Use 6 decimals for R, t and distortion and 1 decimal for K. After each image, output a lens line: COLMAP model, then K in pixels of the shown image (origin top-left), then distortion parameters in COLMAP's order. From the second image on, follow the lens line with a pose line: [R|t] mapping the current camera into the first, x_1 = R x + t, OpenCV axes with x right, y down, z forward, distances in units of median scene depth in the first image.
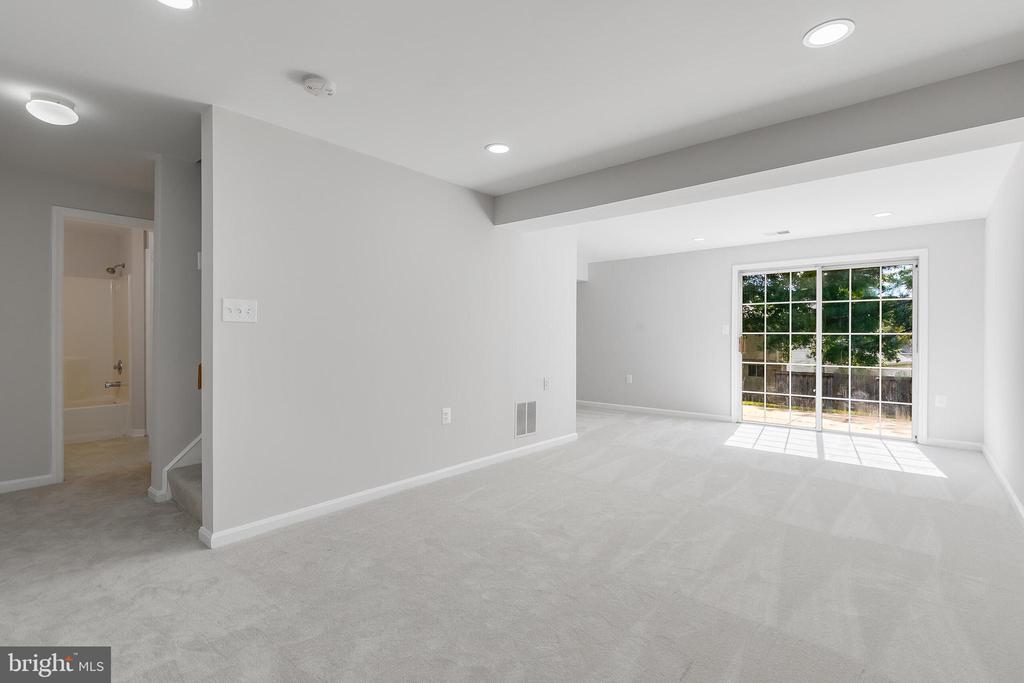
lens RADIAL K [[462.9, 0, 513.0], [0, 462.9, 338.3], [0, 0, 1]] dist [0.007193, -0.001943]
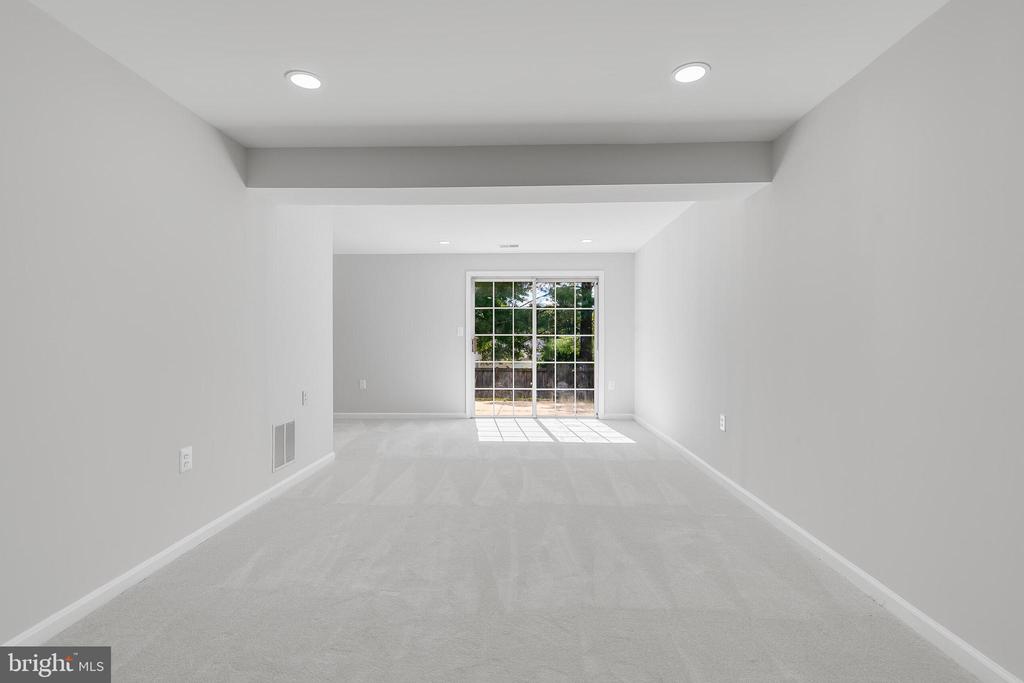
lens RADIAL K [[462.9, 0, 509.3], [0, 462.9, 341.0], [0, 0, 1]] dist [0.007193, -0.001943]
pose [[0.782705, -0.007139, 0.622351, -0.132623], [0.005245, 0.999974, 0.004875, -0.002017], [-0.622370, -0.000552, 0.782723, 0.127839]]
